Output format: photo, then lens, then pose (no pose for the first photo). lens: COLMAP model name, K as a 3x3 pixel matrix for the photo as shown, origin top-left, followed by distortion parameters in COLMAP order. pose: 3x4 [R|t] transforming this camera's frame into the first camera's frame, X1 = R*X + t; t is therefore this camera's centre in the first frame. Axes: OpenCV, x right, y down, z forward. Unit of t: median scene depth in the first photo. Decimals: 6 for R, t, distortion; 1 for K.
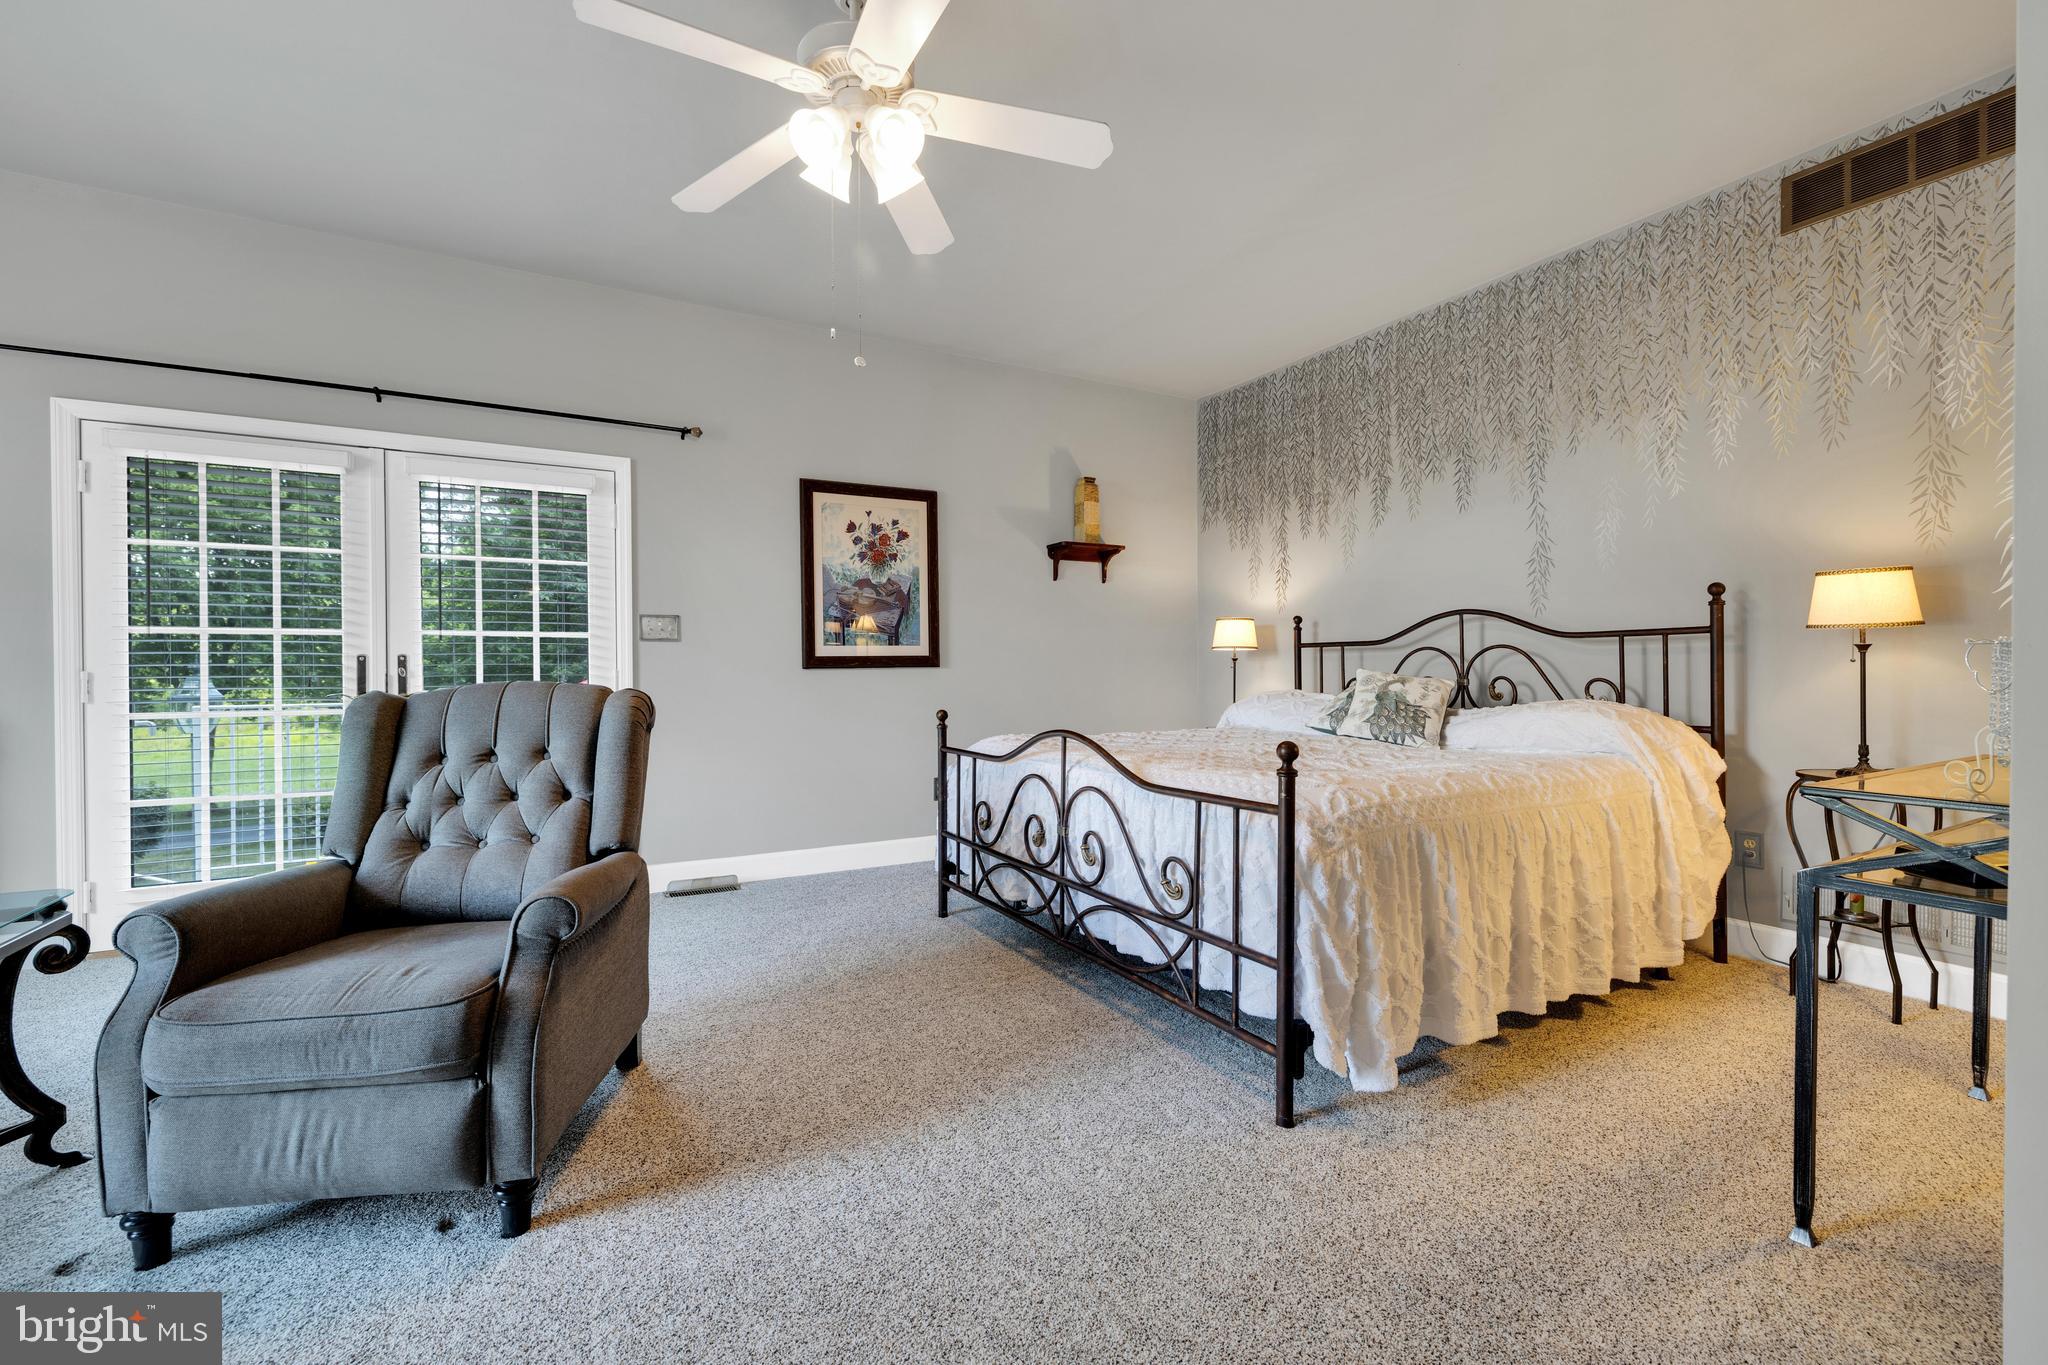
lens RADIAL K [[853.6, 0, 1027.3], [0, 853.6, 676.9], [0, 0, 1]] dist [0.000798, 0.000328]
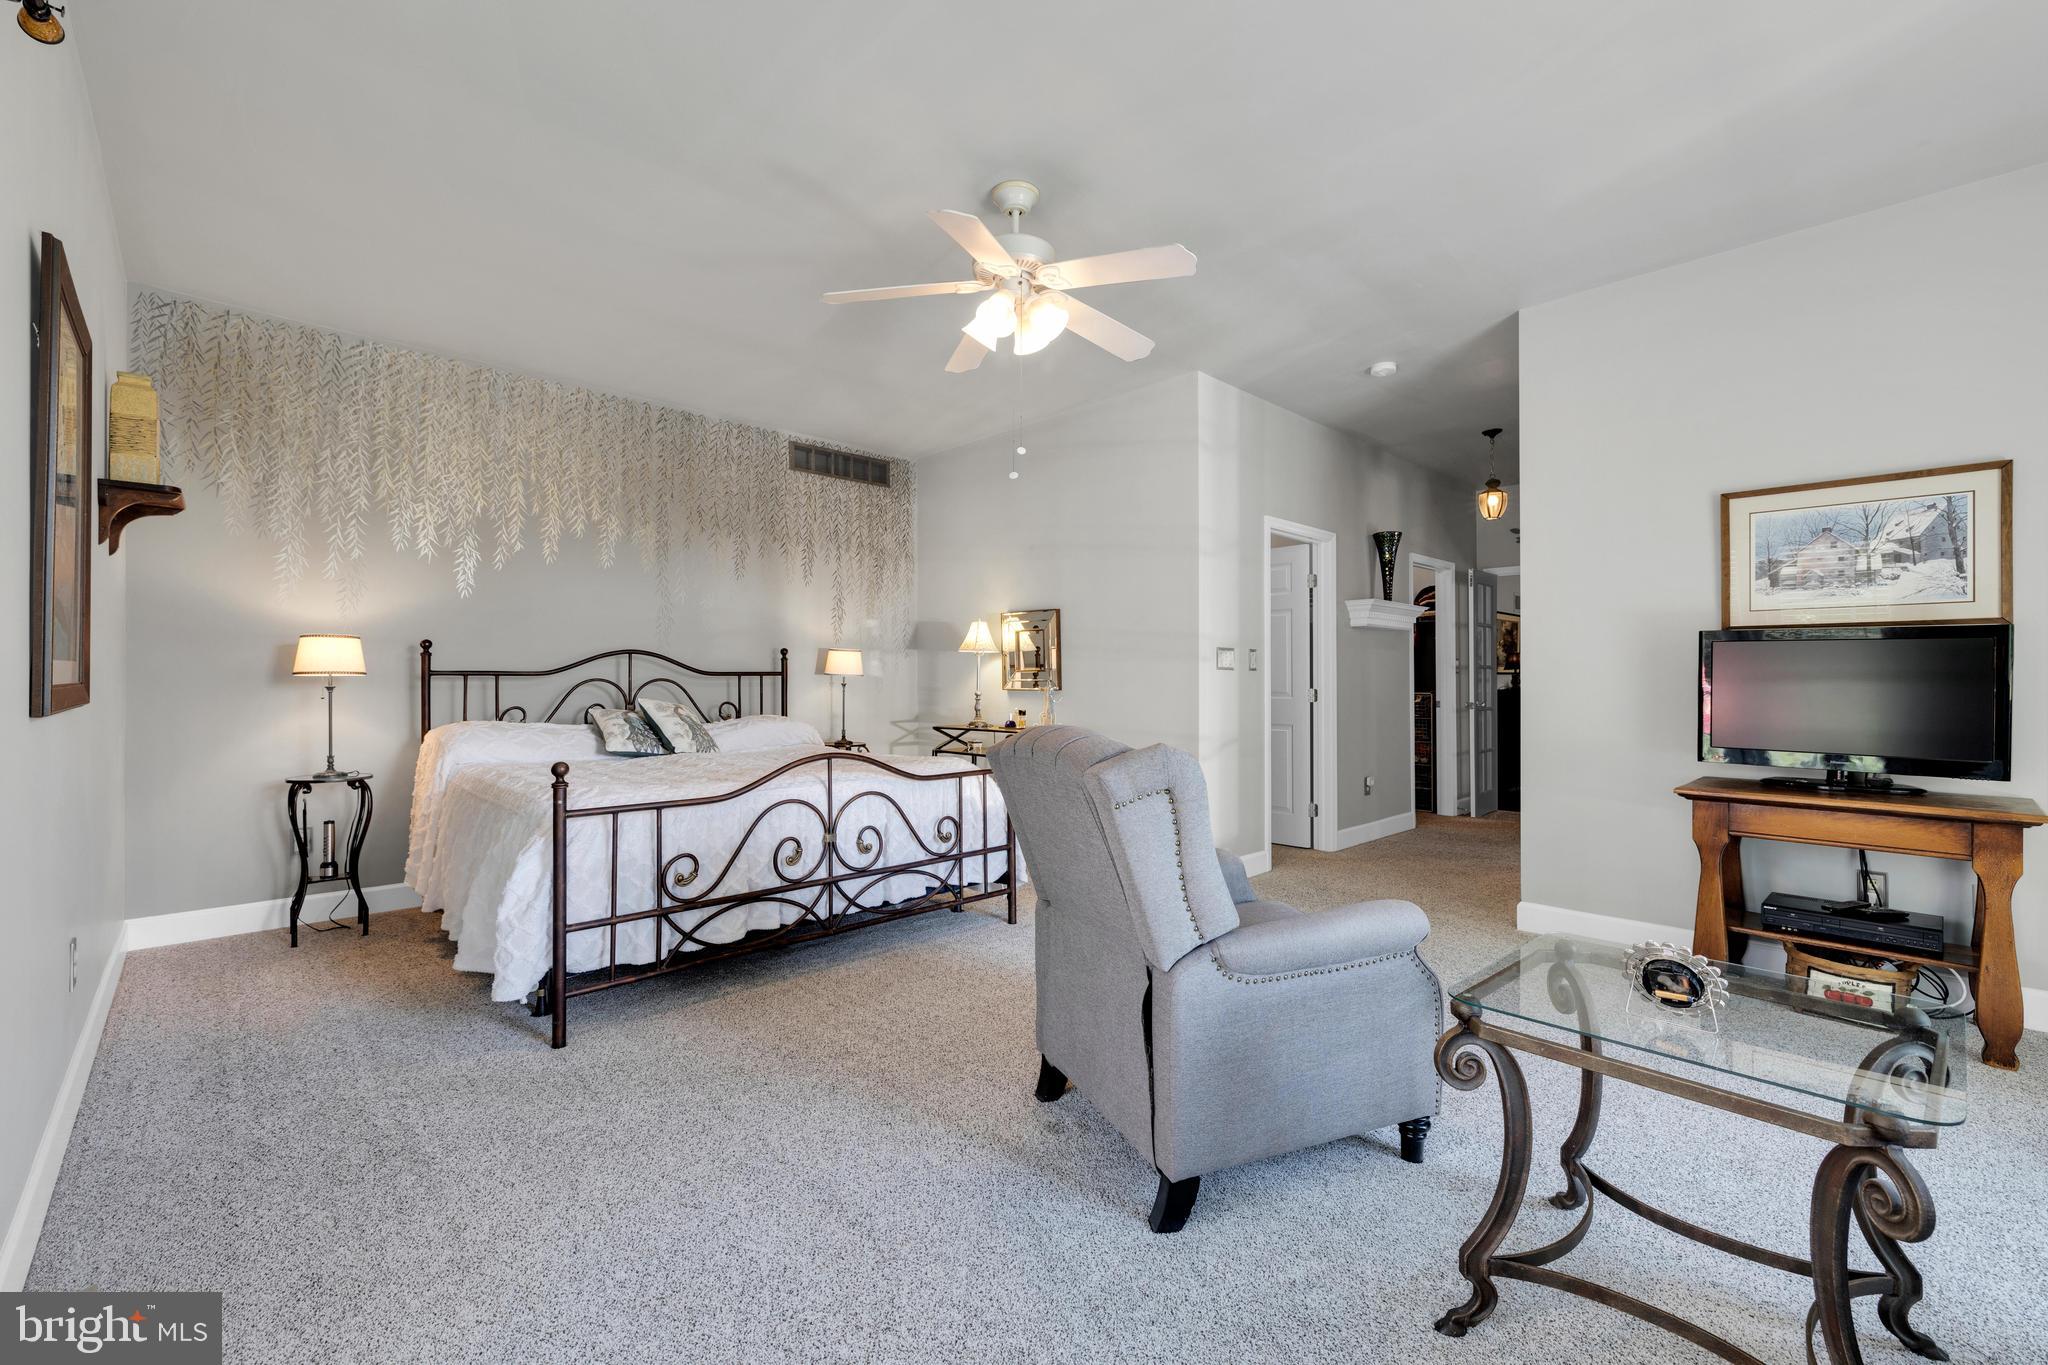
lens RADIAL K [[853.6, 0, 1017.3], [0, 853.6, 674.8], [0, 0, 1]] dist [0.000798, 0.000328]
pose [[-0.231482, 0.011488, 0.972771, -1.111591], [0.013749, 0.999869, -0.008536, -0.031068], [-0.972742, 0.011399, -0.231610, 0.965330]]
